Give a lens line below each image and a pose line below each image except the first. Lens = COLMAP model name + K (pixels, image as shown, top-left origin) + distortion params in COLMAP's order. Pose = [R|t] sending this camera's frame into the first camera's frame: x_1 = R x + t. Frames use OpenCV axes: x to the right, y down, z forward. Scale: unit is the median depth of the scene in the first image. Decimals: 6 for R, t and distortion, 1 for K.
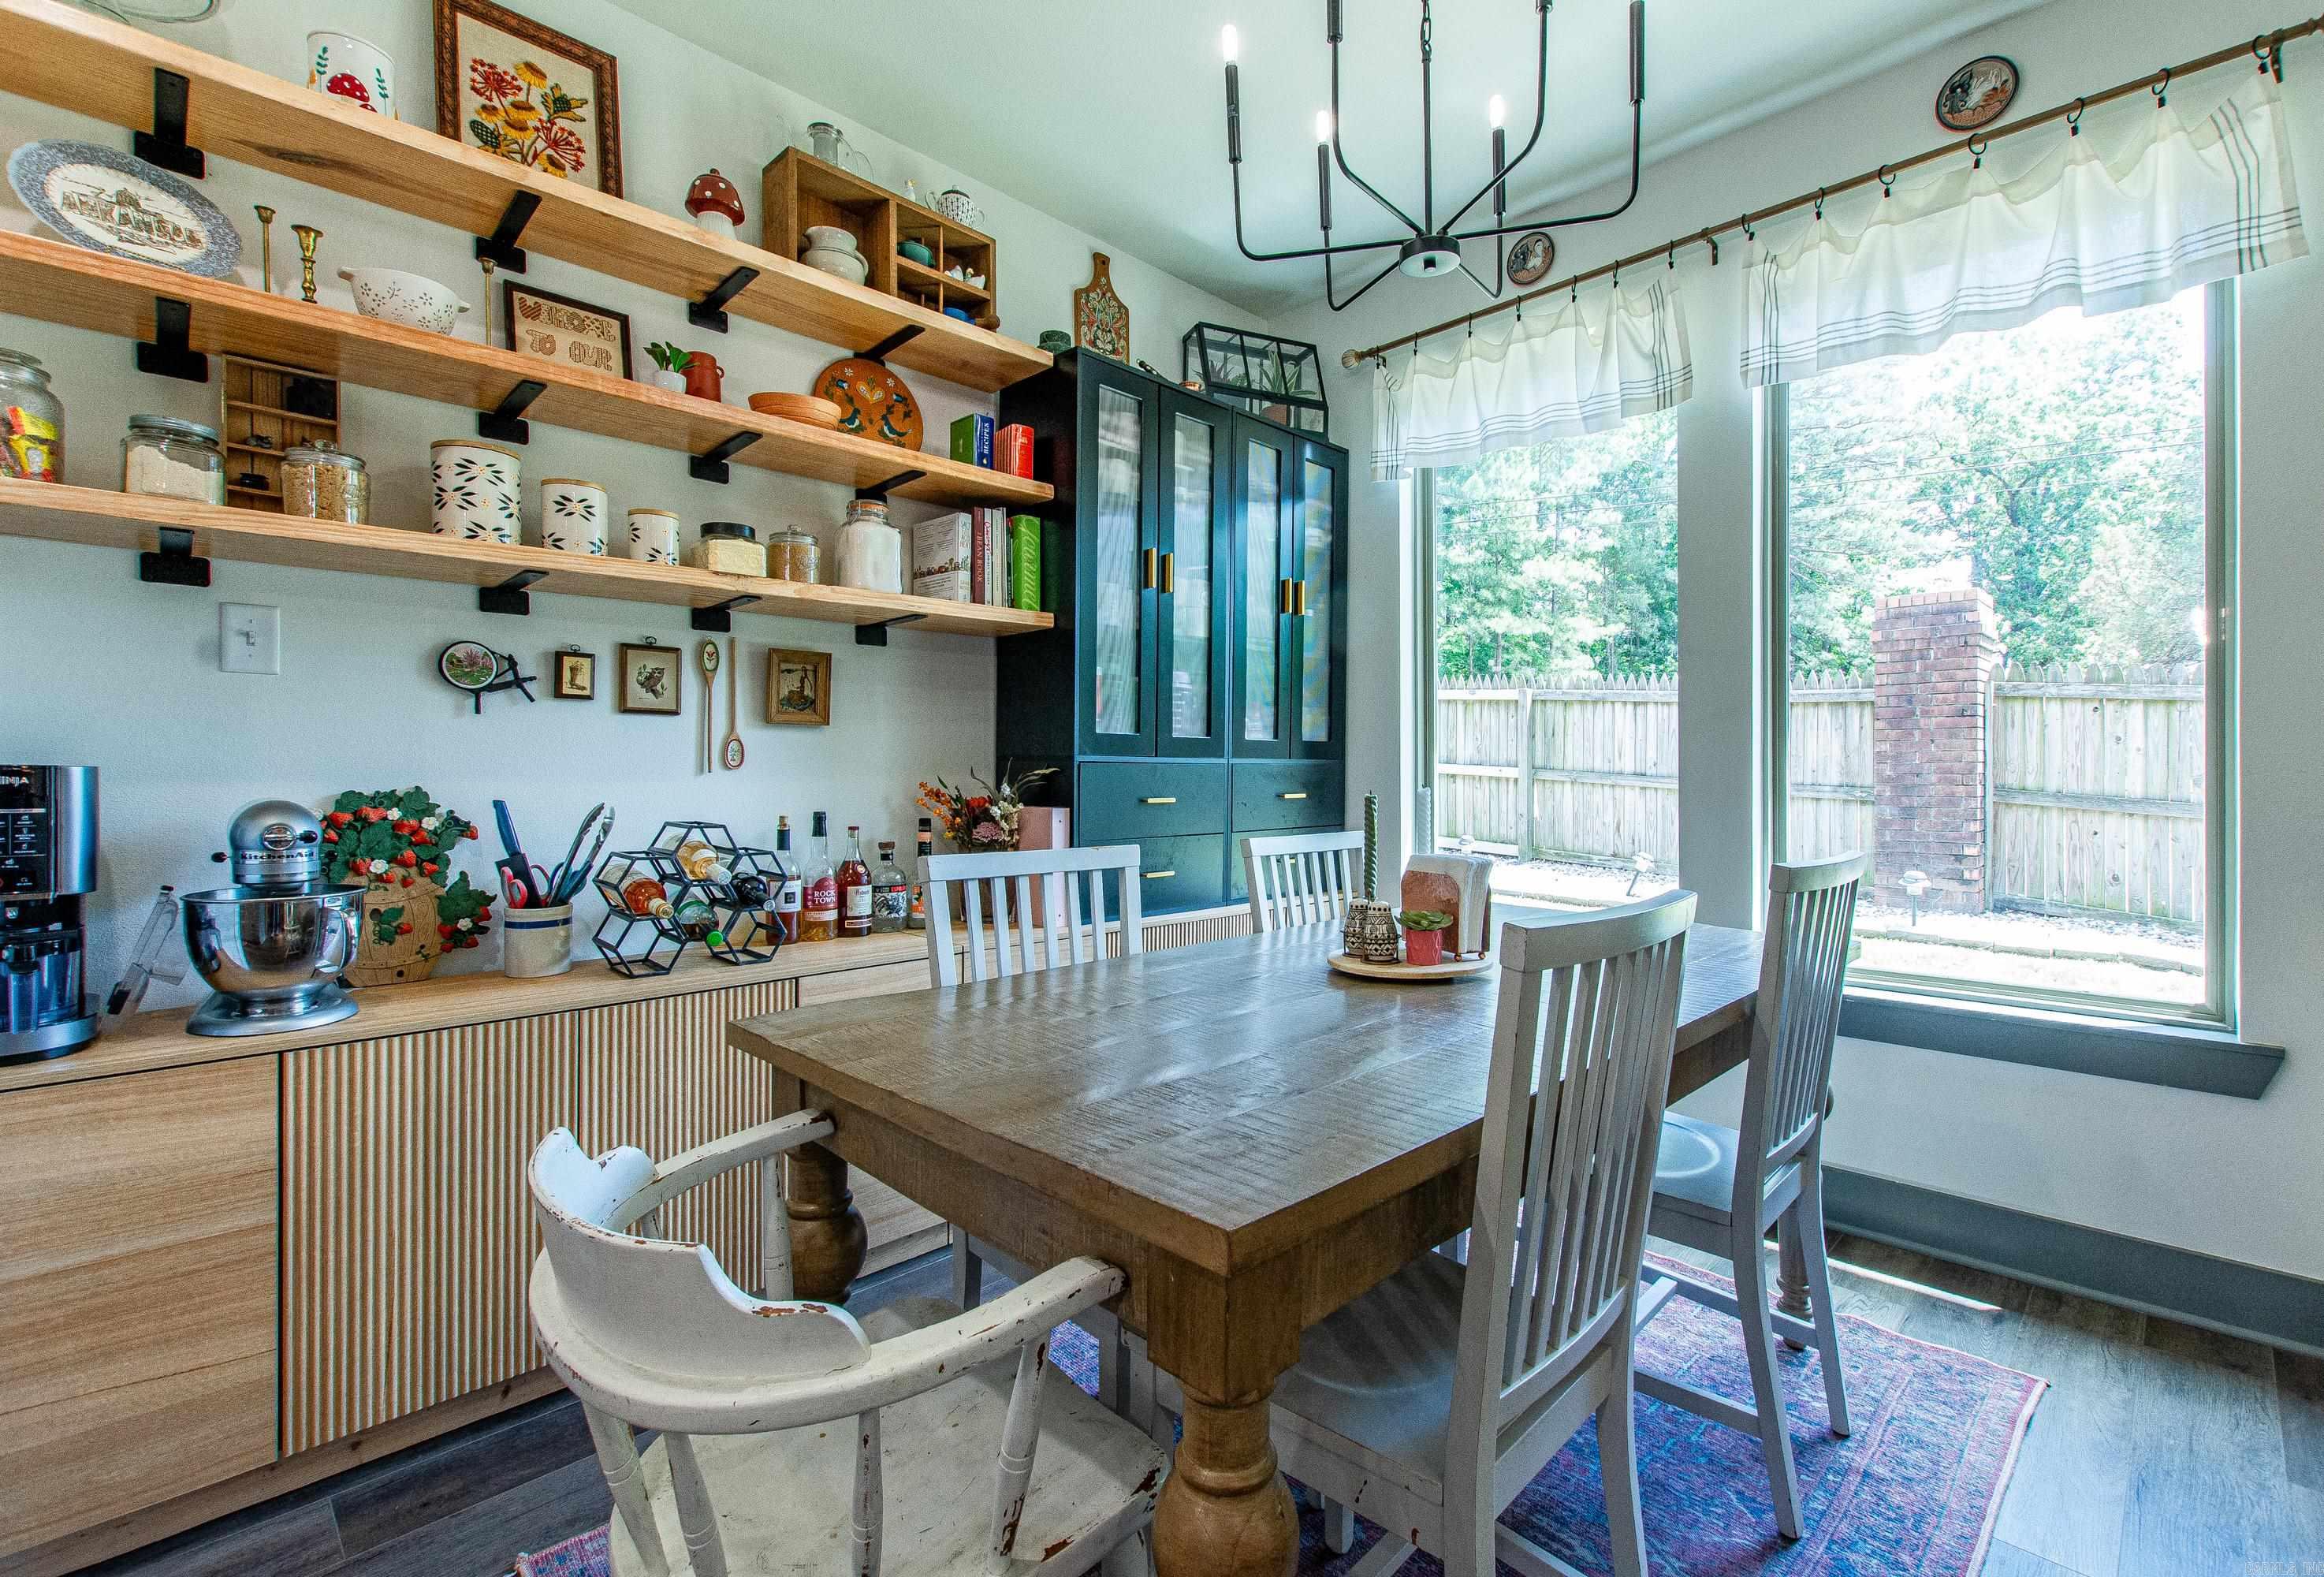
lens RADIAL K [[1081.7, 0, 1178.1], [0, 1081.7, 790.8], [0, 0, 1]] dist [0.005260, -0.003559]
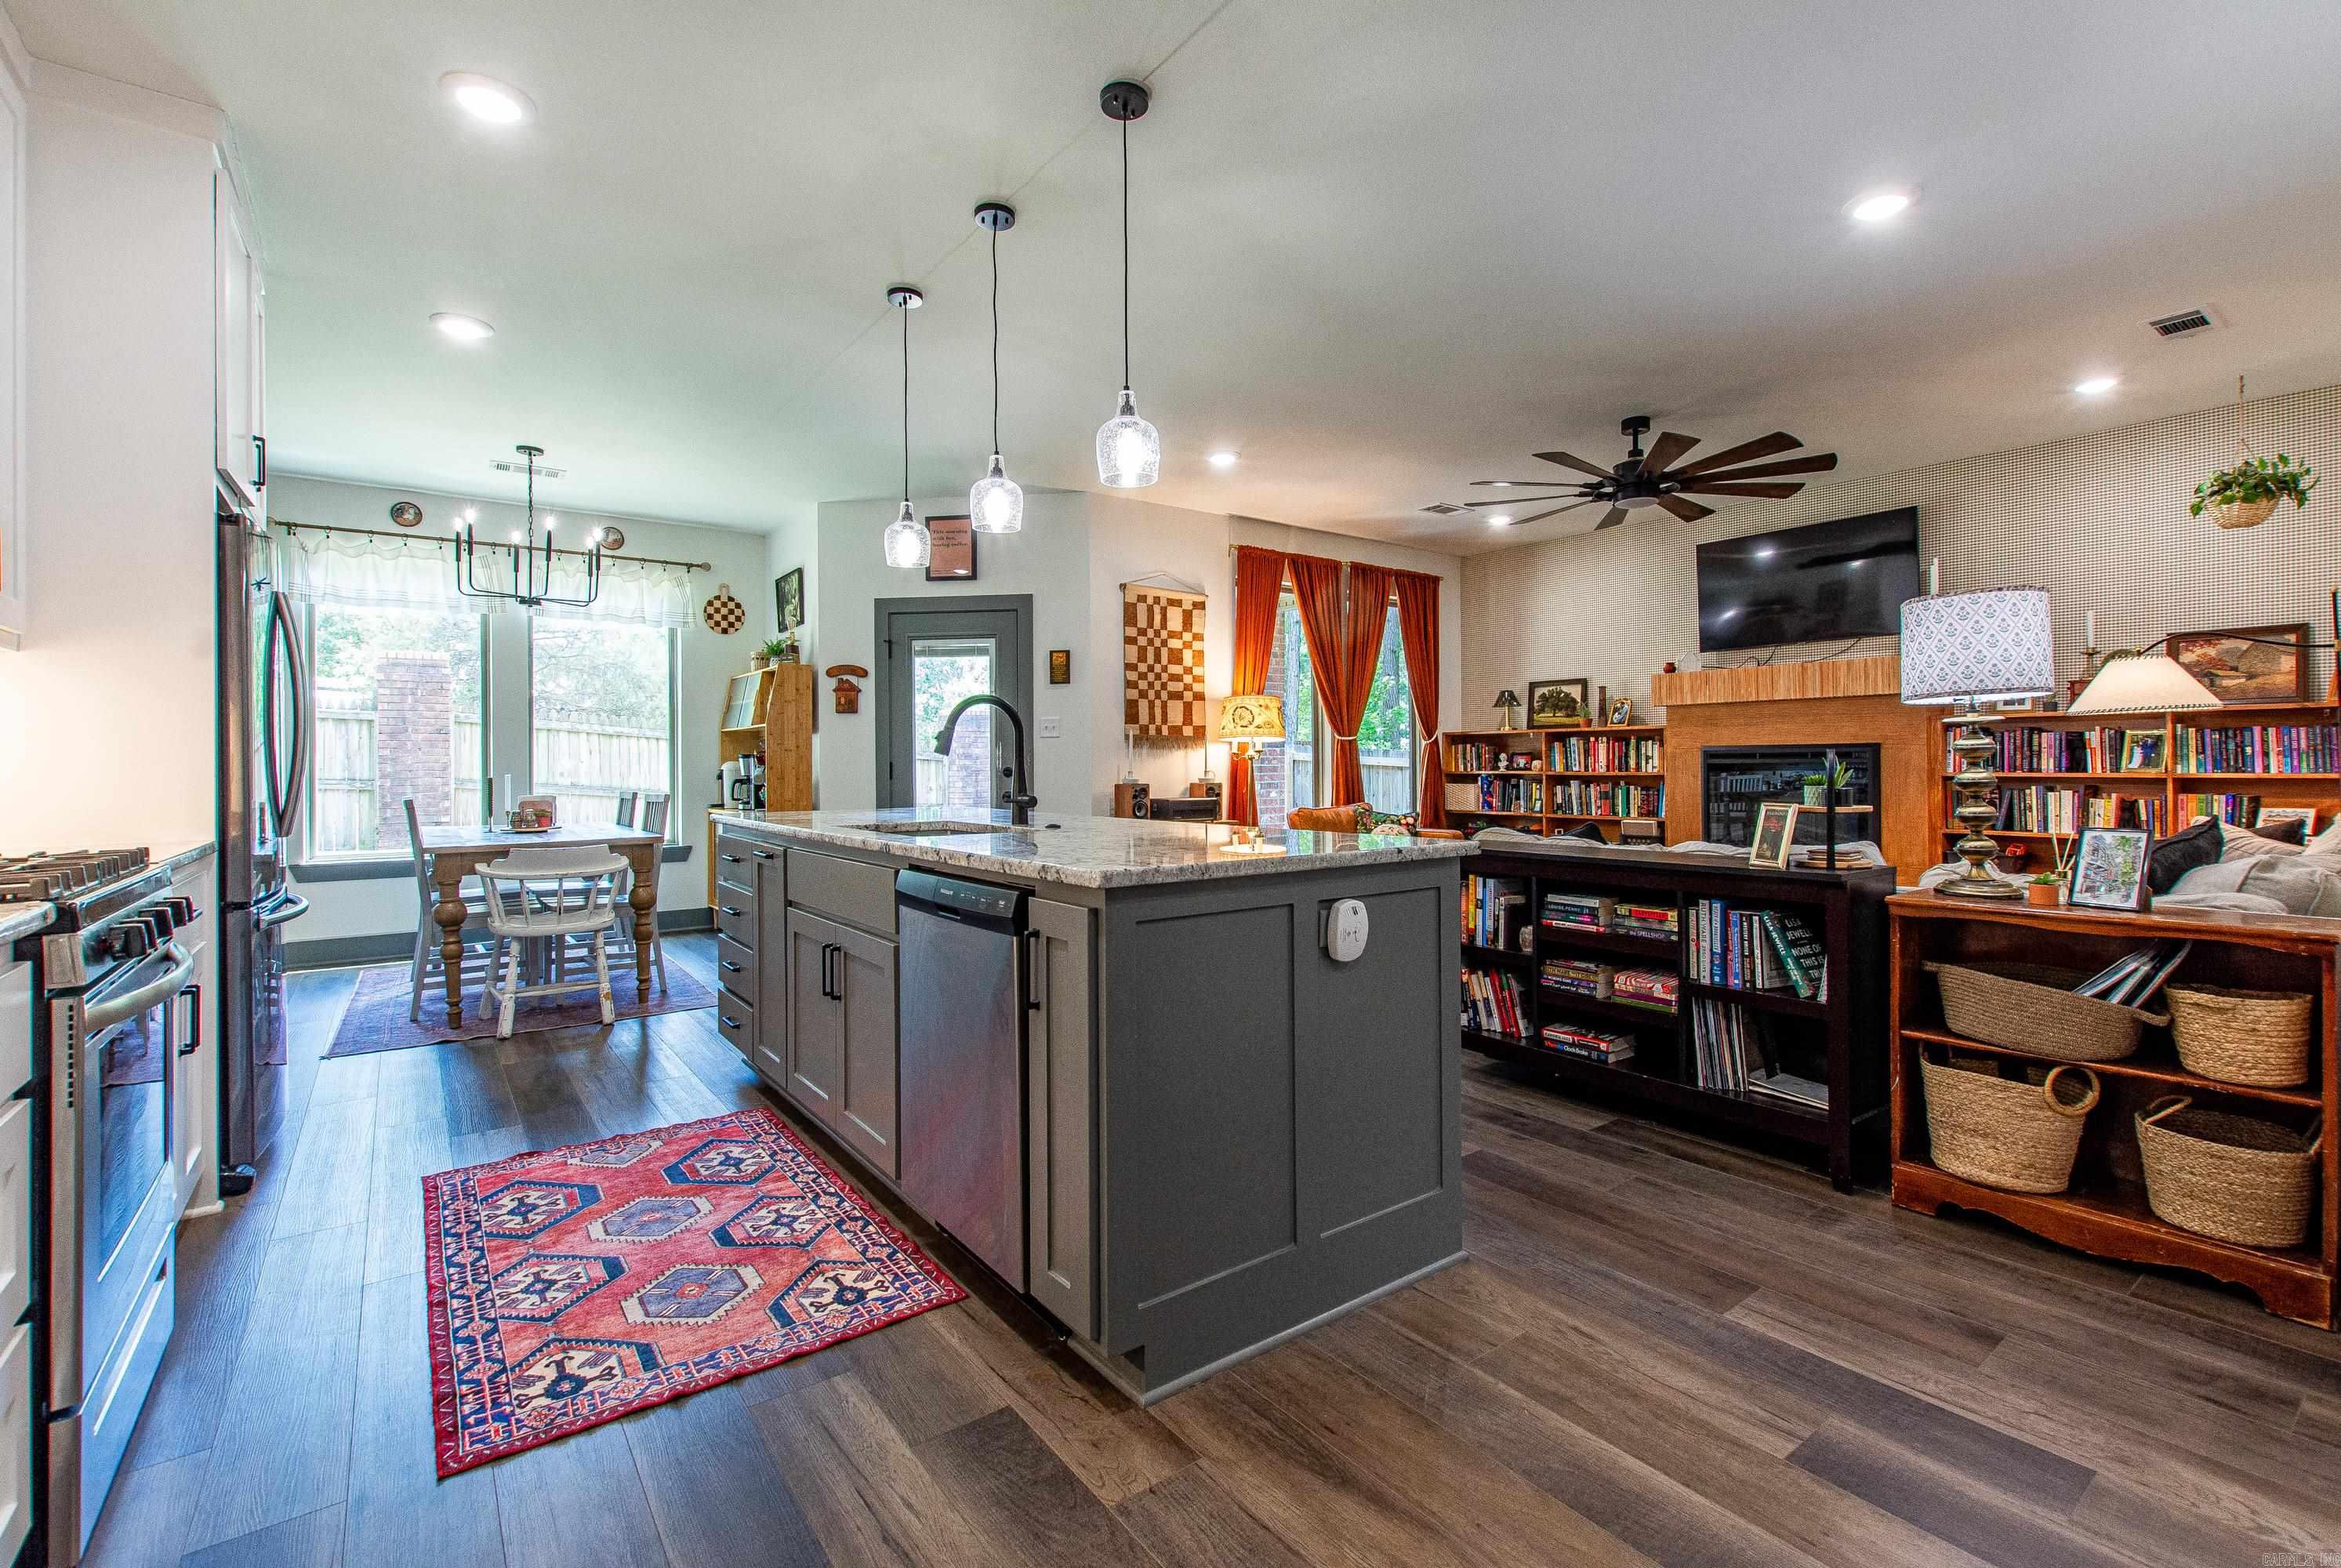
lens RADIAL K [[1030.4, 0, 1196.5], [0, 1030.4, 761.7], [0, 0, 1]] dist [0.010718, -0.004053]
pose [[0.157901, 0.004633, 0.987444, -1.737090], [0.018702, 0.999796, -0.007682, 0.012849], [-0.987278, 0.019680, 0.157782, -0.970296]]
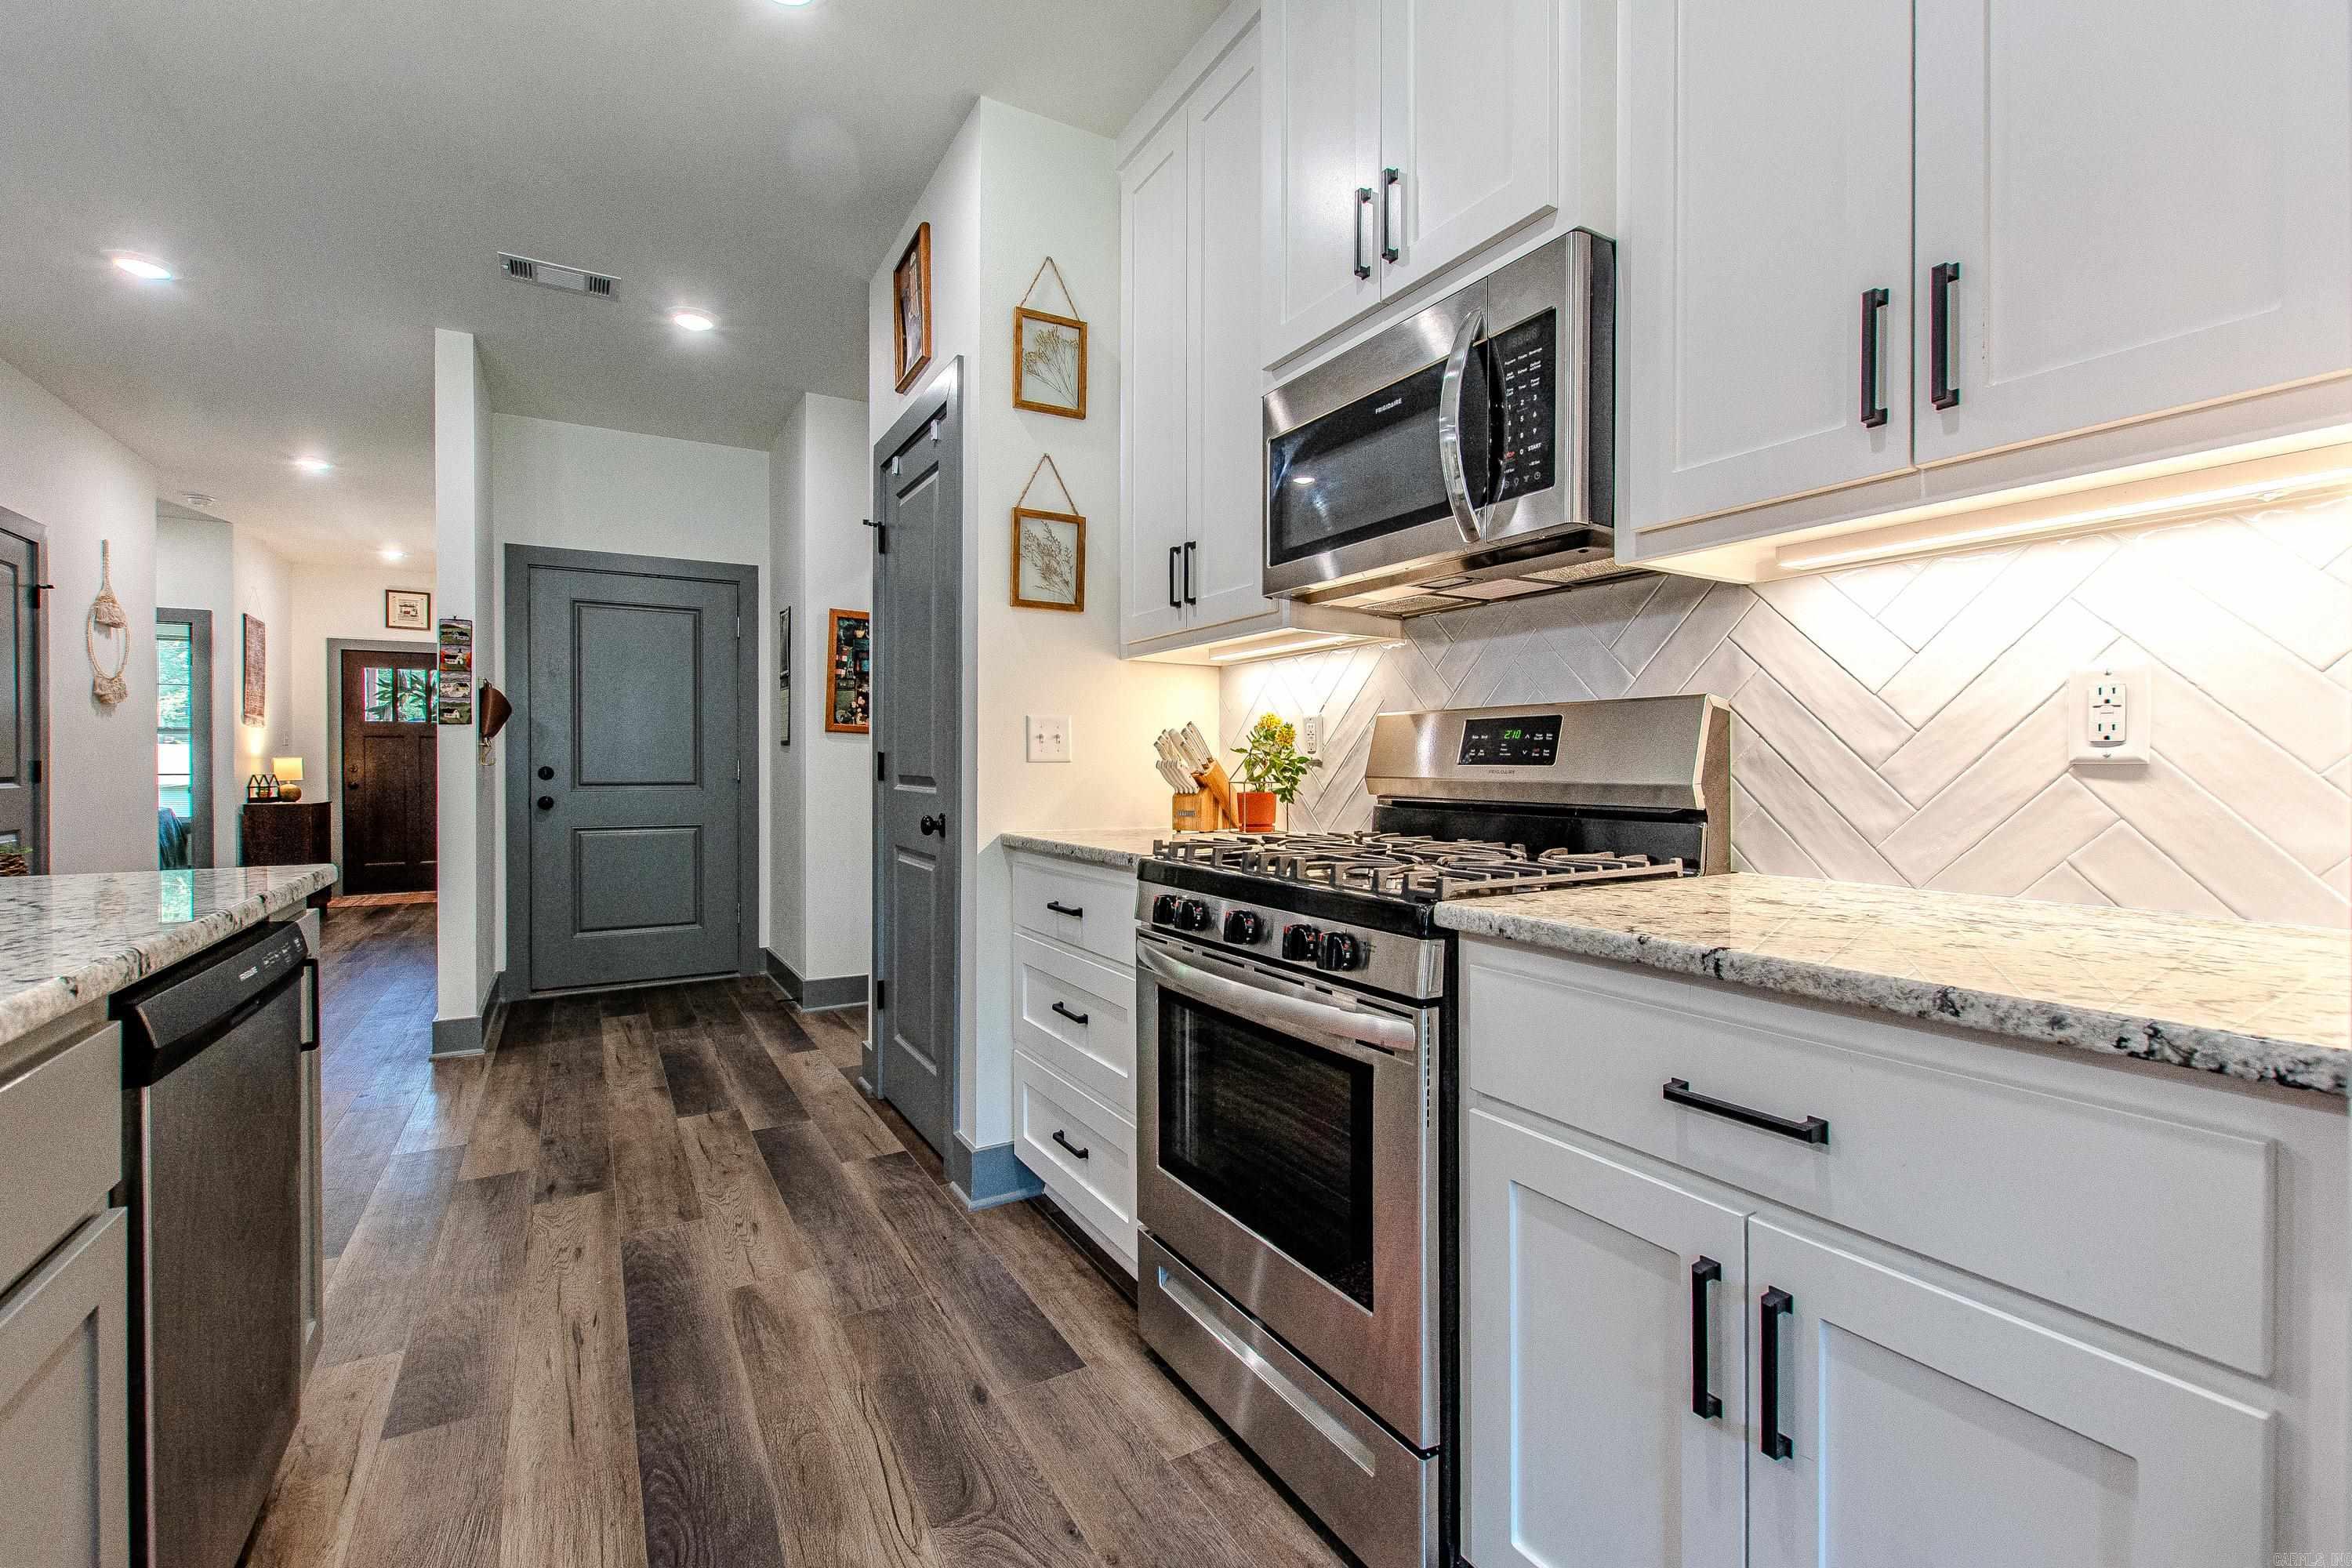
lens RADIAL K [[1028.3, 0, 1189.7], [0, 1028.3, 771.3], [0, 0, 1]] dist [0.007815, -0.002812]
pose [[-0.275021, 0.011024, -0.961375, -0.545936], [-0.010677, 0.999838, 0.014520, -0.001755], [0.961379, 0.014258, -0.274858, -0.030277]]
